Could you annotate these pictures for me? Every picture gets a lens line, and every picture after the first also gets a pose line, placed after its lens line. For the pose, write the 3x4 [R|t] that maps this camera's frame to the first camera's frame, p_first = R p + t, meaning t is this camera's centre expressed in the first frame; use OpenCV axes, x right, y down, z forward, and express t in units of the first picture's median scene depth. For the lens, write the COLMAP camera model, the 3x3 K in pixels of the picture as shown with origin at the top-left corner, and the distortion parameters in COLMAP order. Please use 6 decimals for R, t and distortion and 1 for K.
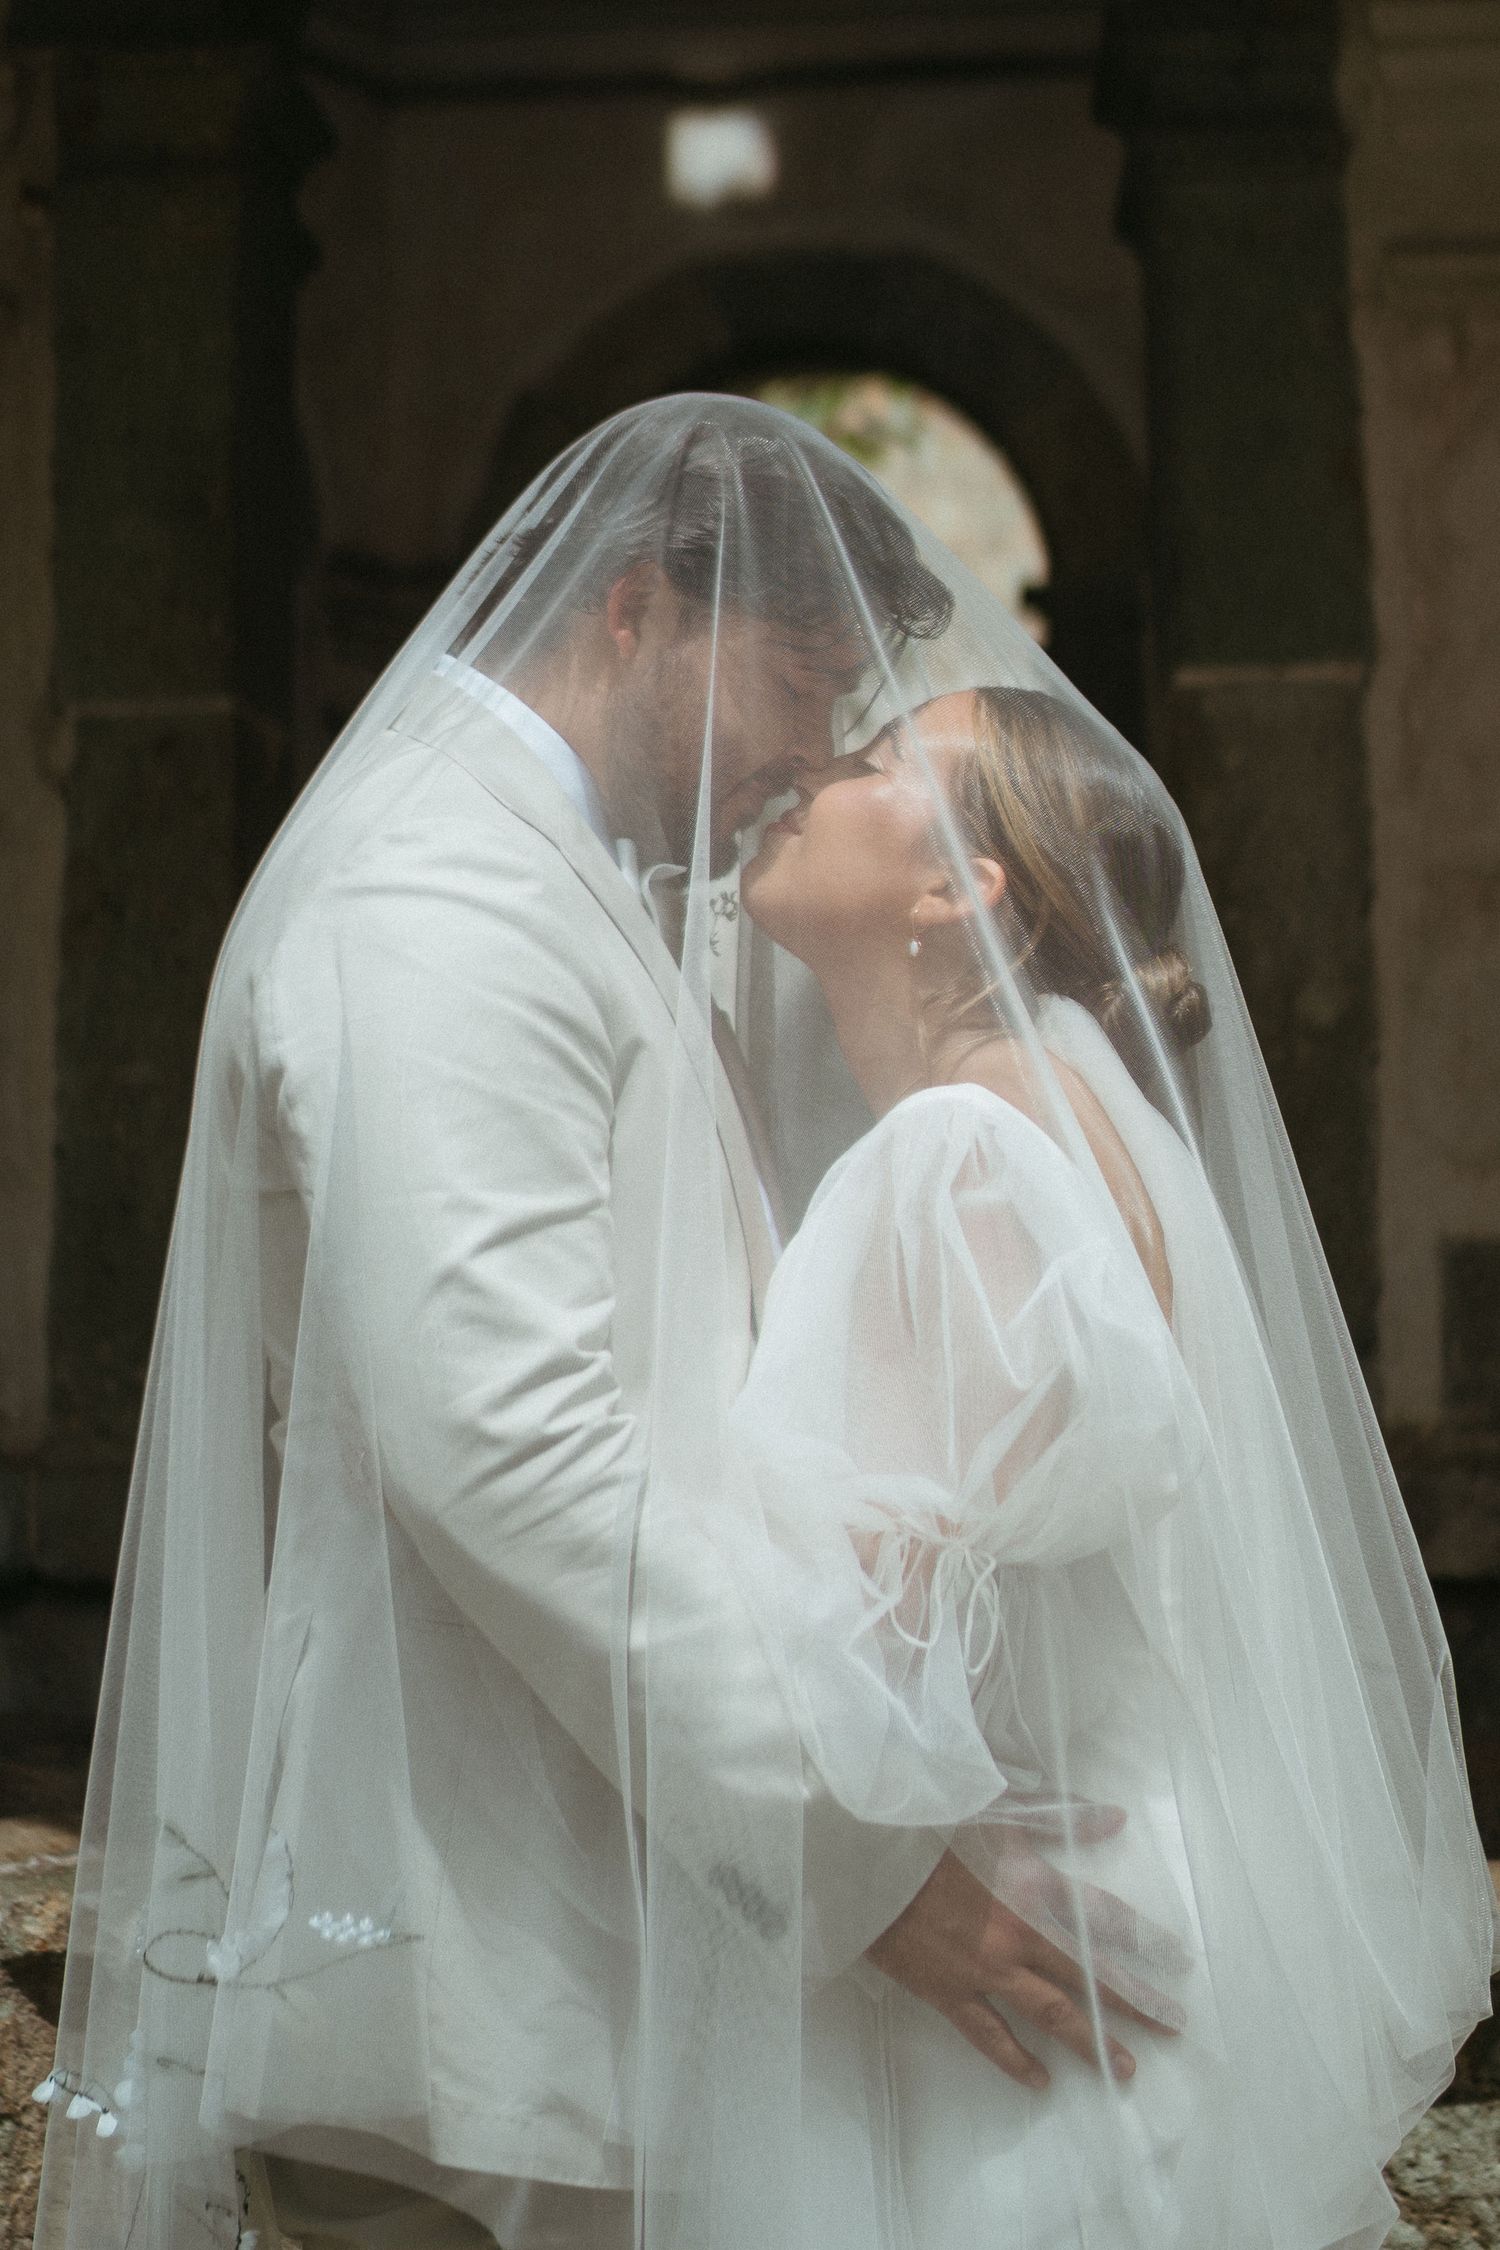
lens RADIAL K [[2199.1, 0, 975.0], [0, 2199.1, 930.6], [0, 0, 1]] dist [-0.156016, 0.218304]
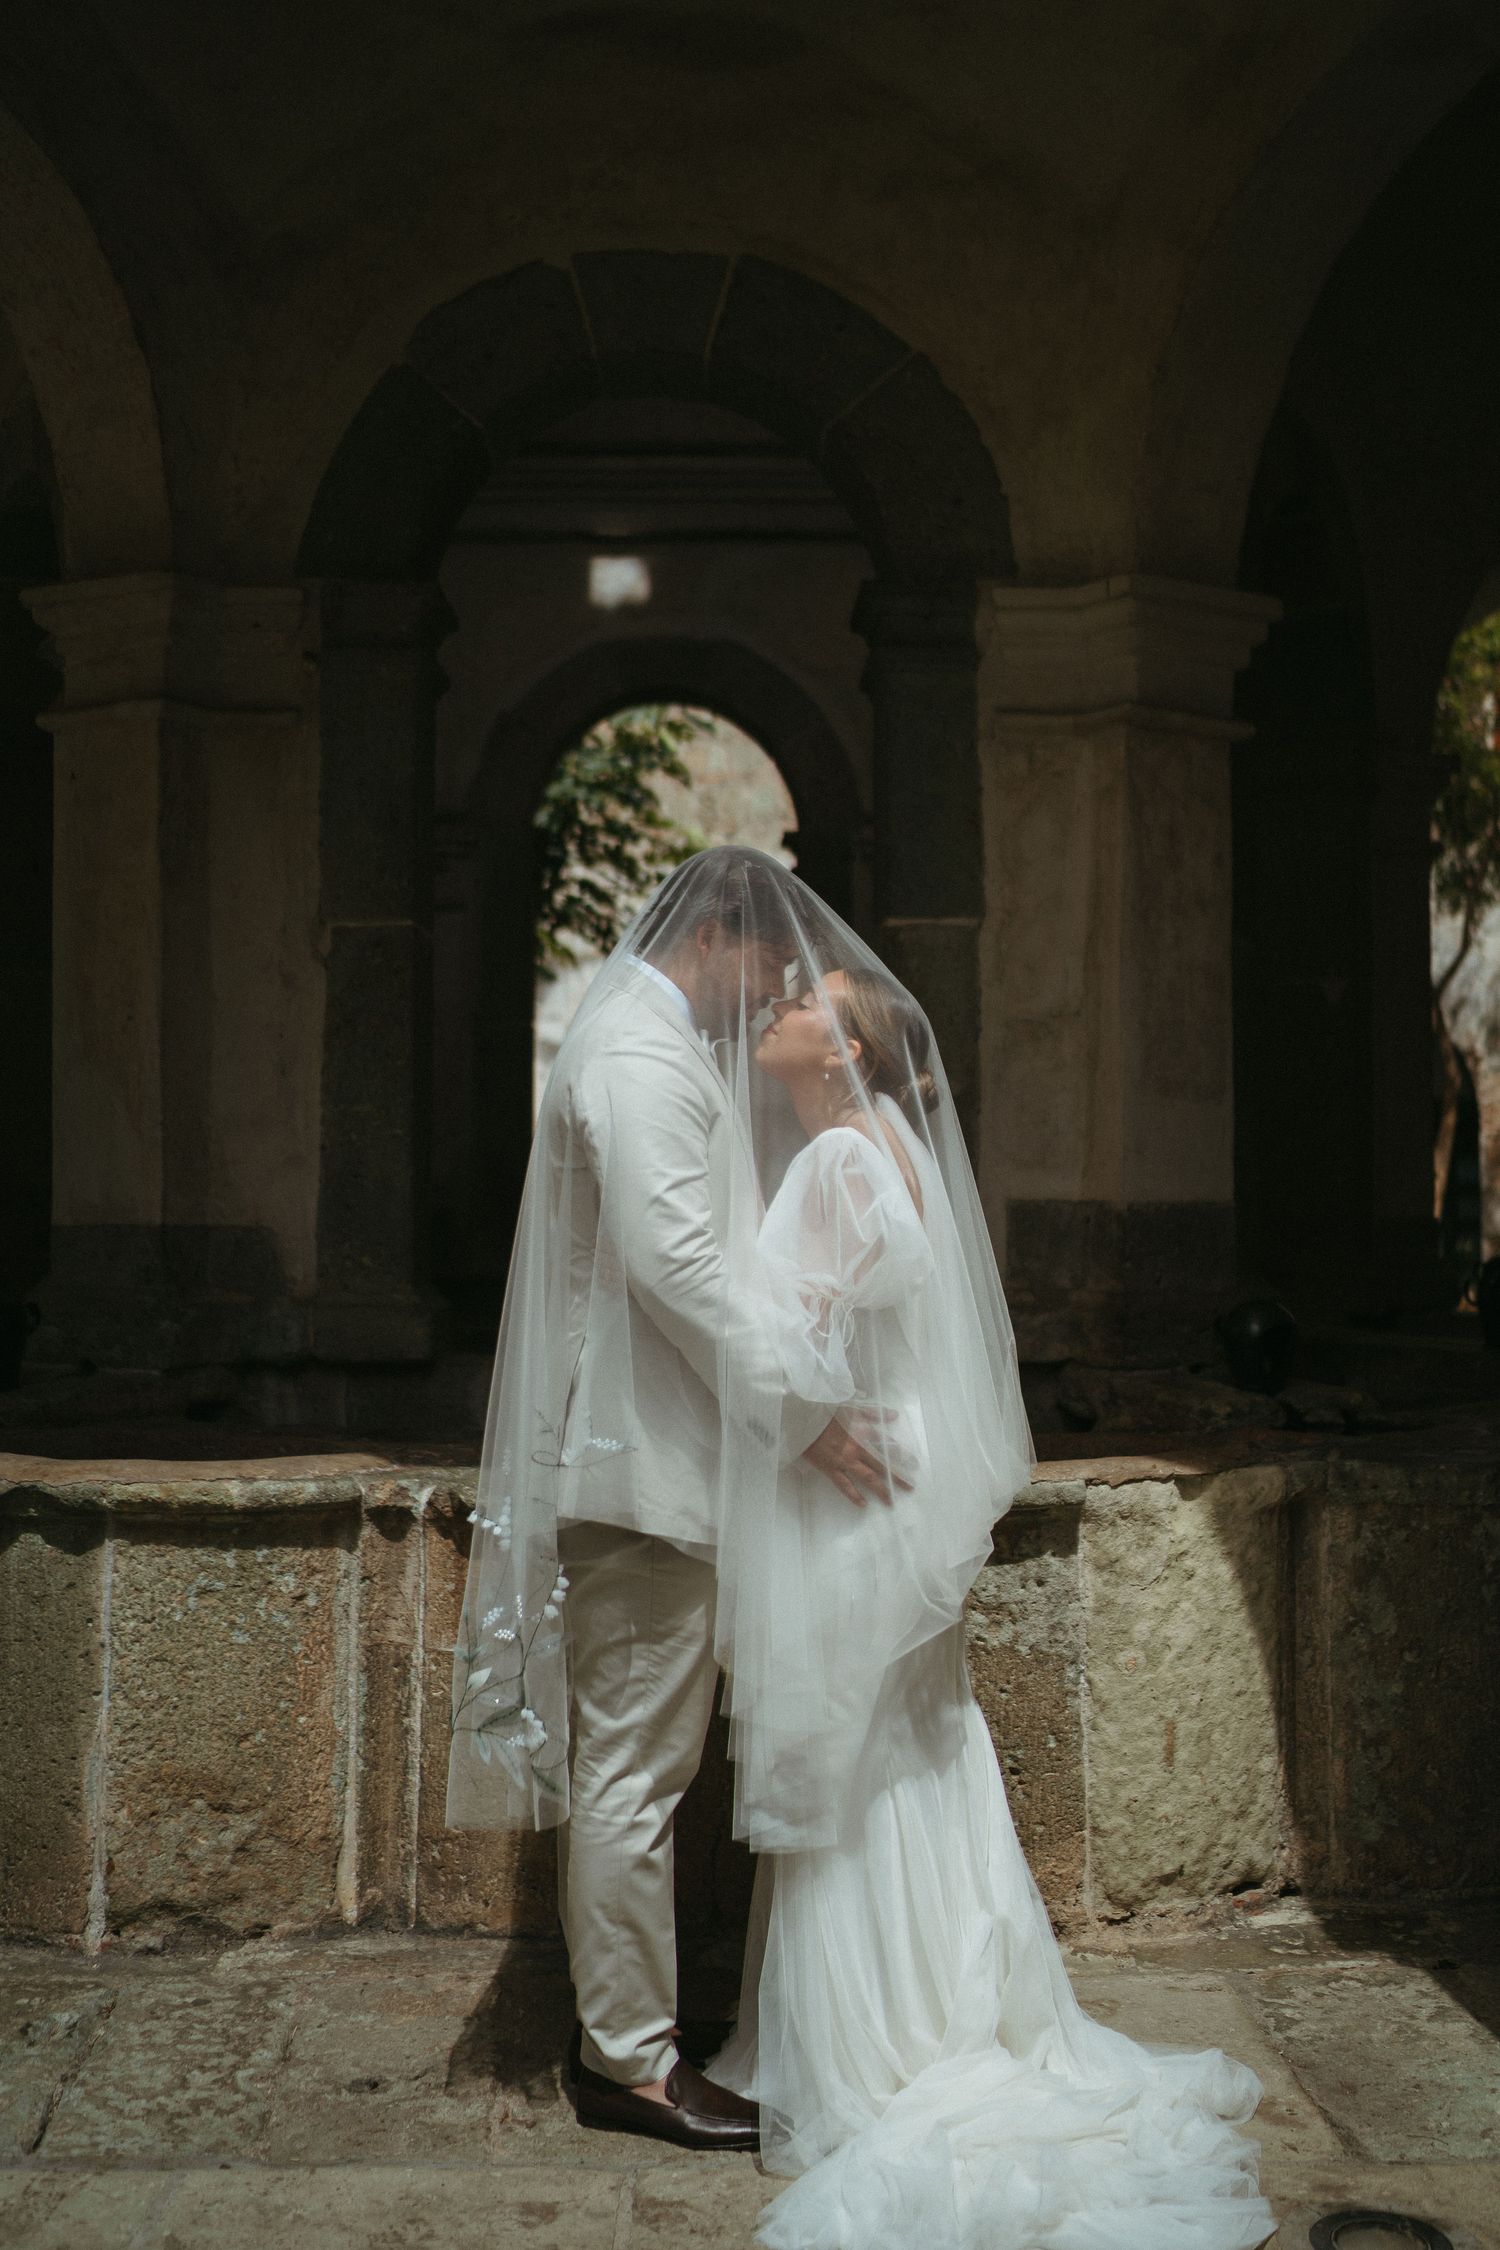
lens RADIAL K [[2193.1, 0, 750.0], [0, 2193.1, 1125.0], [0, 0, 1]] dist [-0.067768, 0.101186]
pose [[0.993414, 0.005665, 0.114443, -0.420571], [-0.017277, 0.994763, 0.100734, -0.199777], [-0.113273, -0.102048, 0.988309, -1.612518]]
